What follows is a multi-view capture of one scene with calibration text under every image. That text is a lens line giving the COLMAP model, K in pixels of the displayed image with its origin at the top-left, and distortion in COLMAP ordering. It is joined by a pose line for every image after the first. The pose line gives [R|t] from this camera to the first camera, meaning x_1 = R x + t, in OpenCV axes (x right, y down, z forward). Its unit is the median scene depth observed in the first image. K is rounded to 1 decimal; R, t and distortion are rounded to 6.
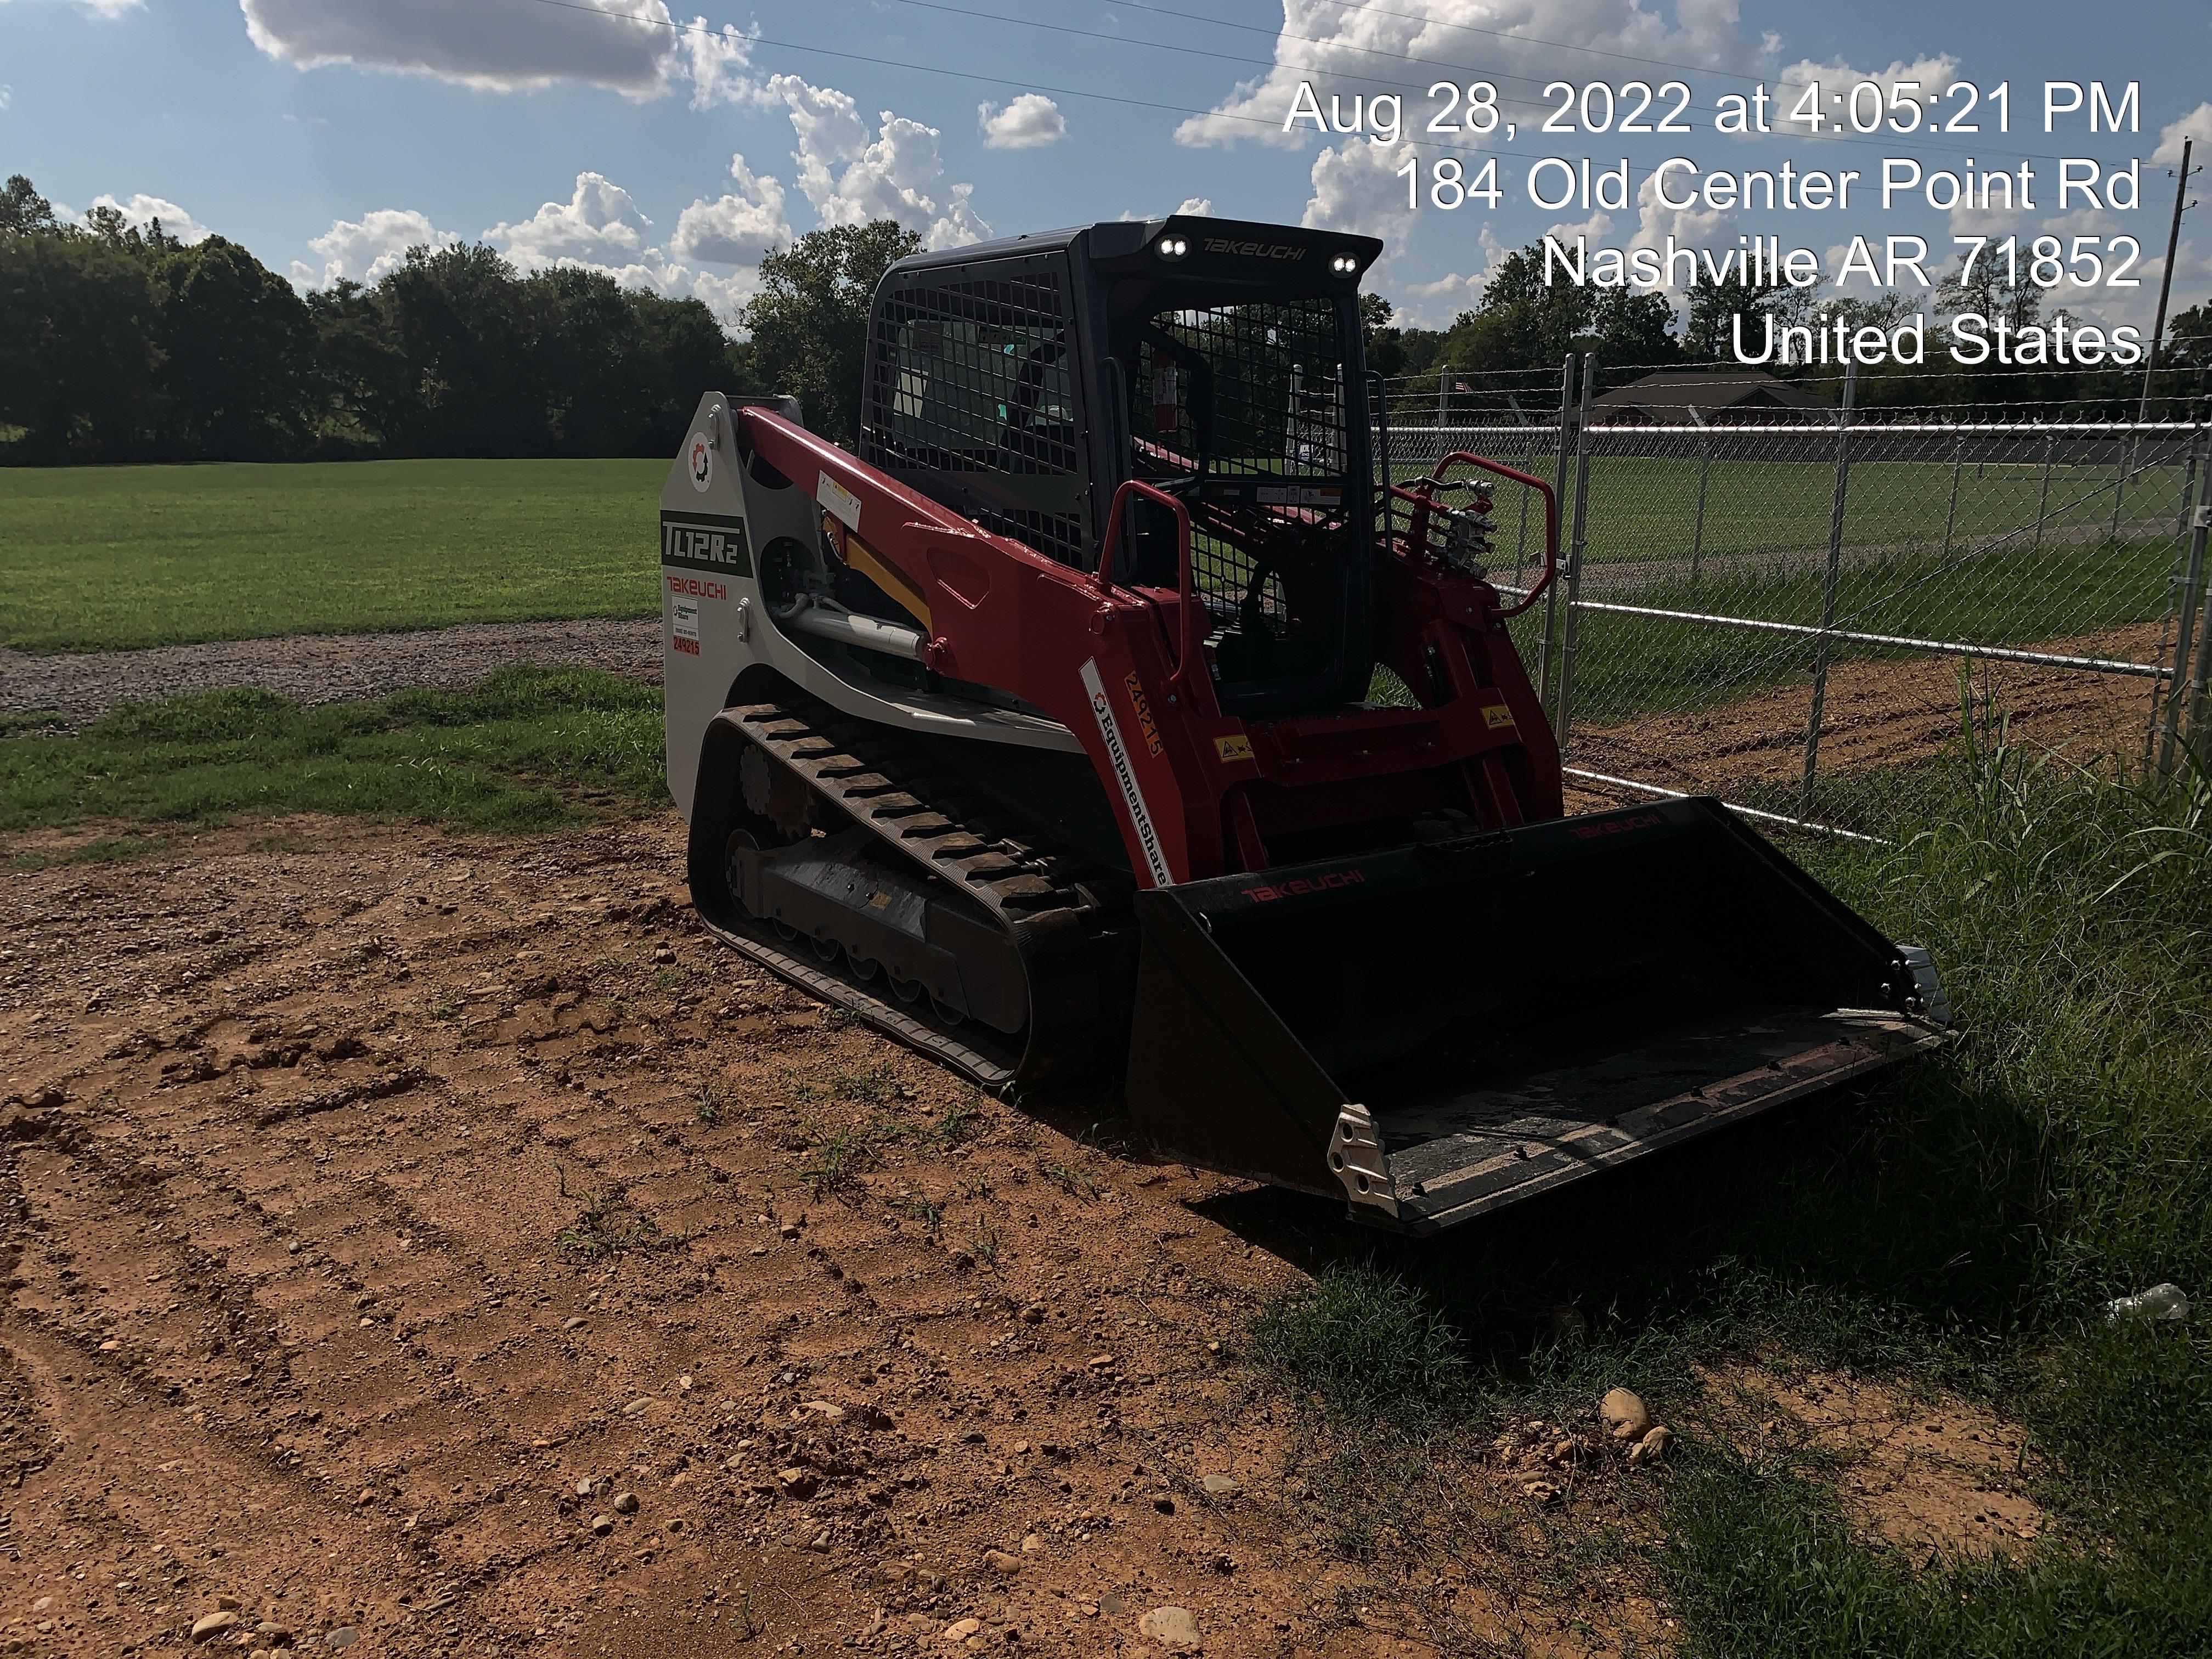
lens RADIAL K [[1744.7, 0, 1106.0], [0, 1744.7, 829.5], [0, 0, 1]] dist [-0.028199, -0.001358]
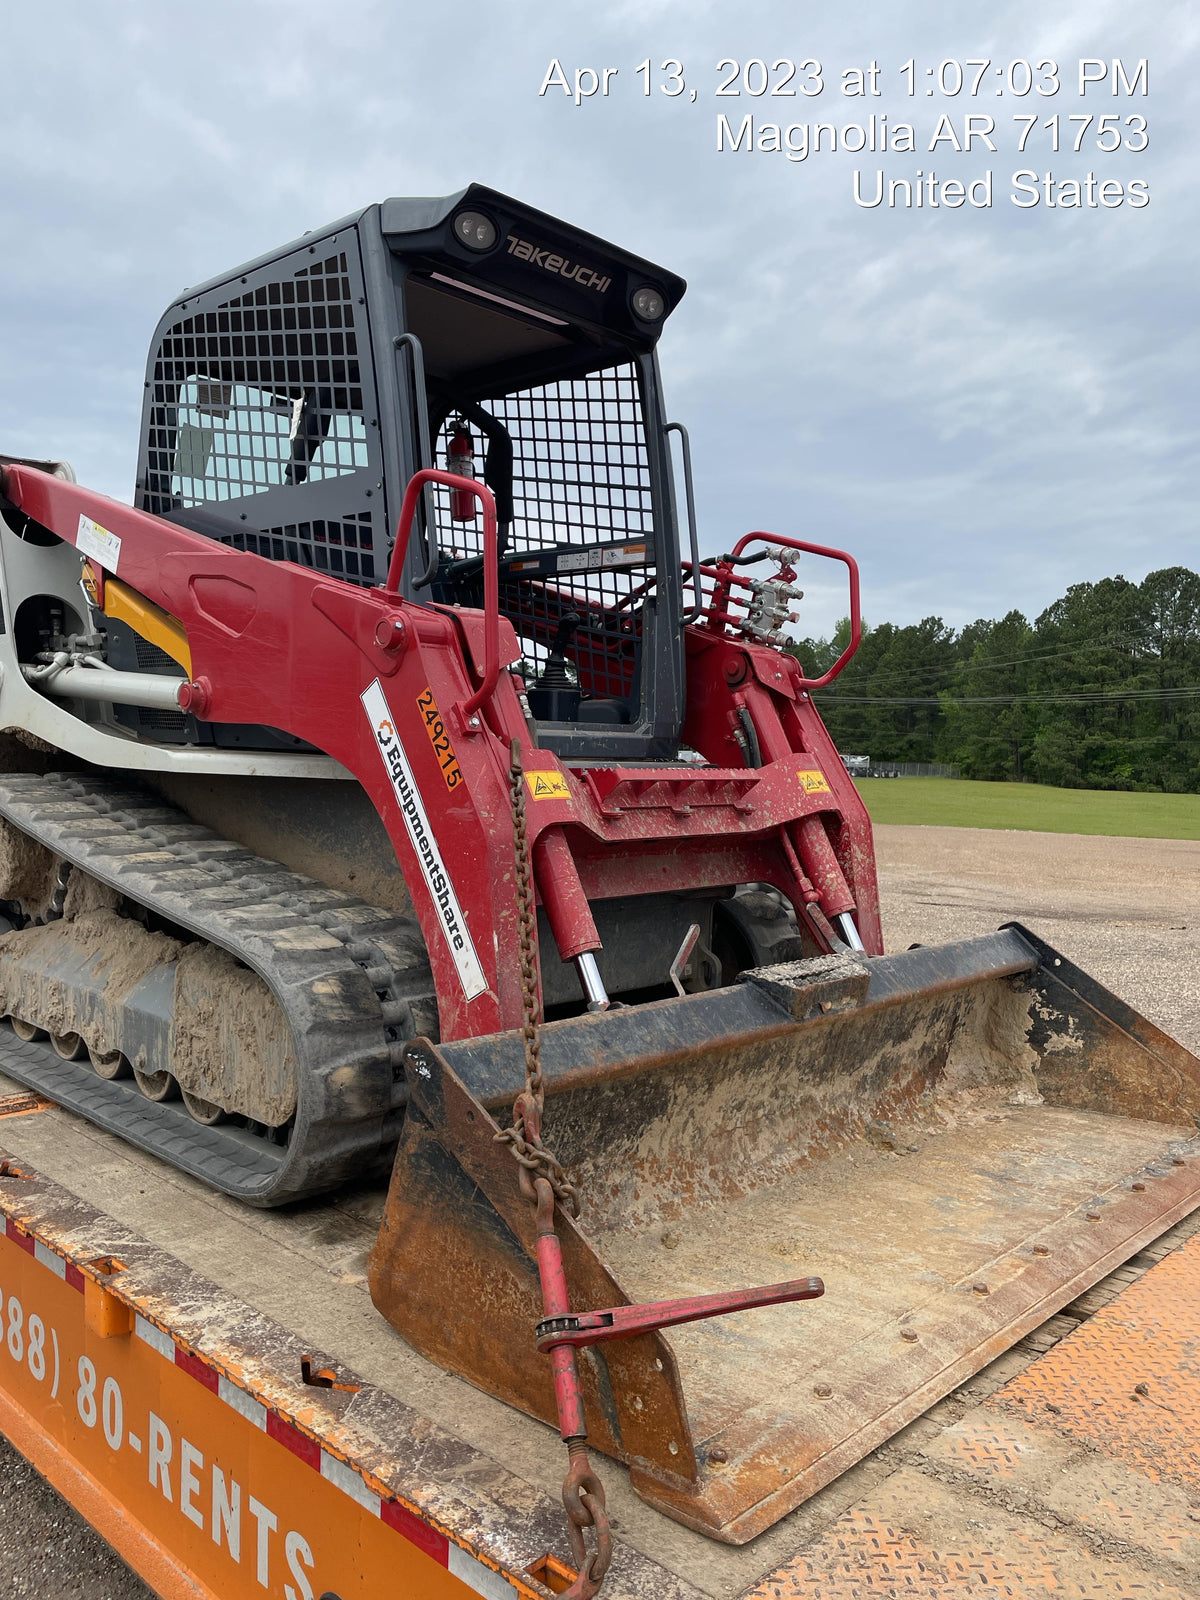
lens RADIAL K [[1206.9, 0, 608.0], [0, 1206.9, 797.4], [0, 0, 1]] dist [0.078785, -0.112480]
pose [[0.985548, 0.021026, 0.168087, 0.004102], [0.002571, 0.990296, -0.138948, 0.033336], [-0.169377, 0.137372, 0.975930, 0.366136]]
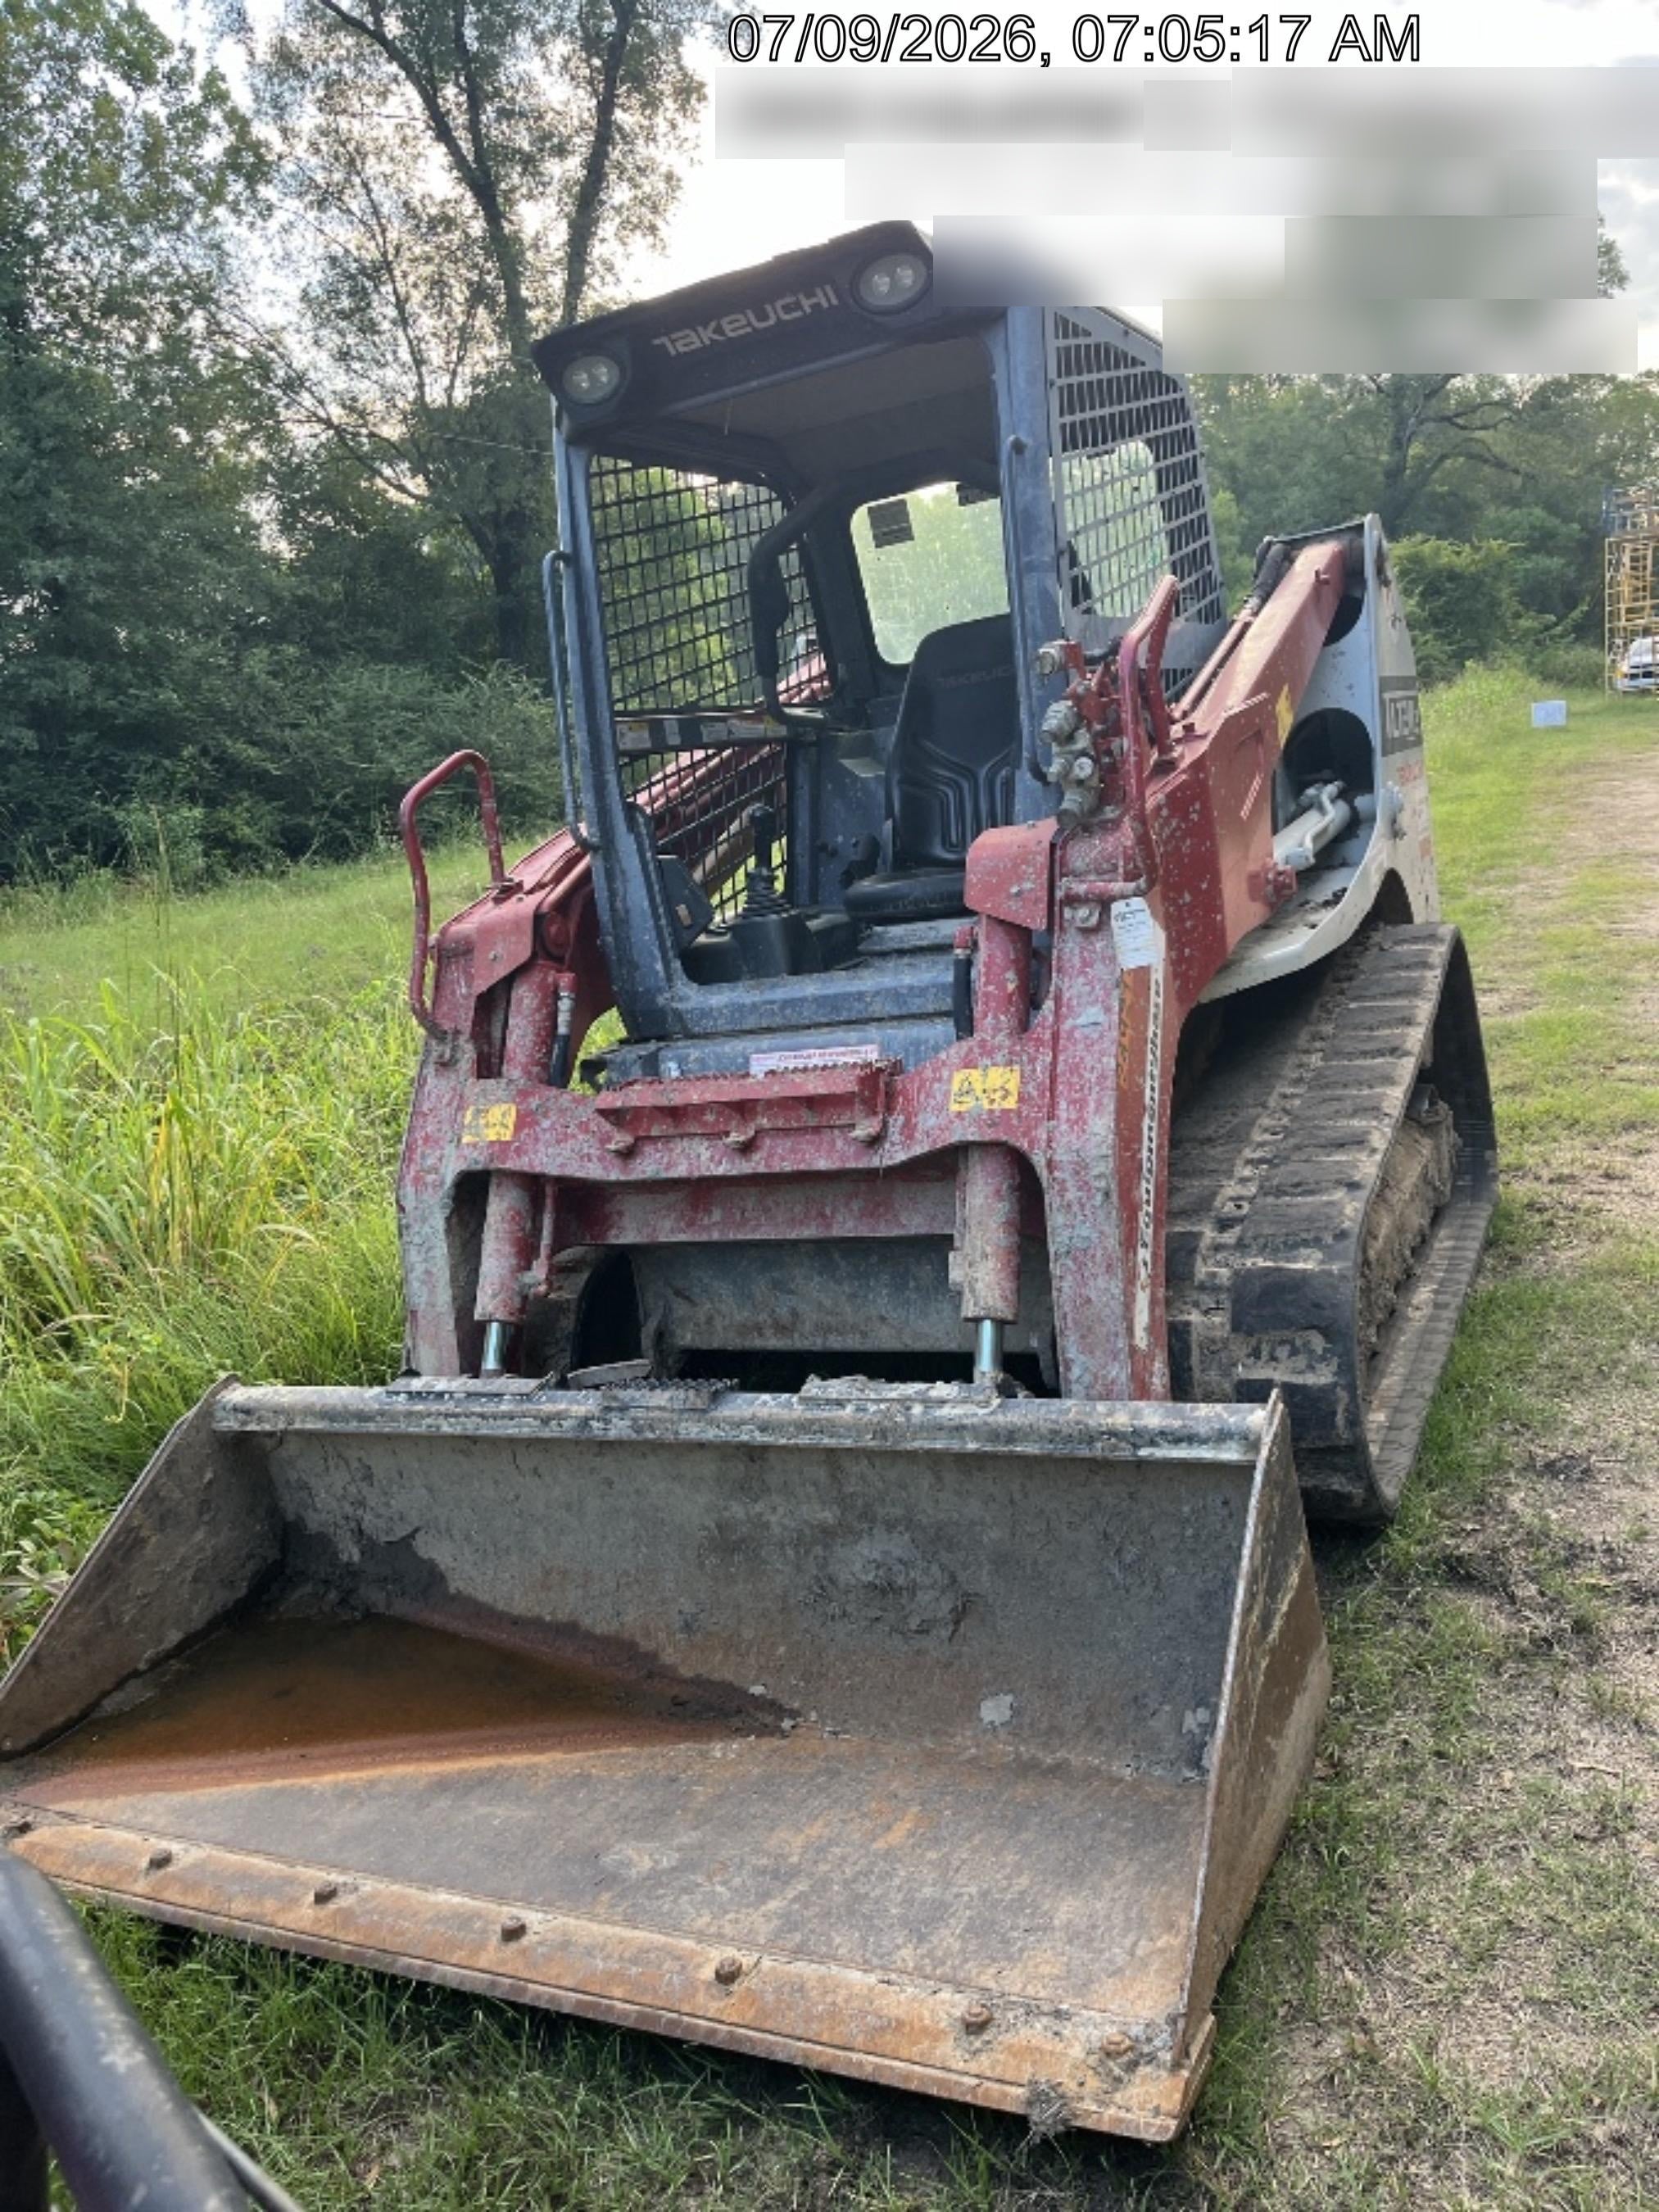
lens RADIAL K [[1655.5, 0, 856.3], [0, 1655.5, 1101.3], [0, 0, 1]] dist [0.035485, -0.001811]
pose [[0.460037, 0.090510, -0.883274, 0.641743], [-0.010891, 0.995291, 0.096316, -0.105636], [0.887833, -0.034689, 0.458857, 0.696158]]
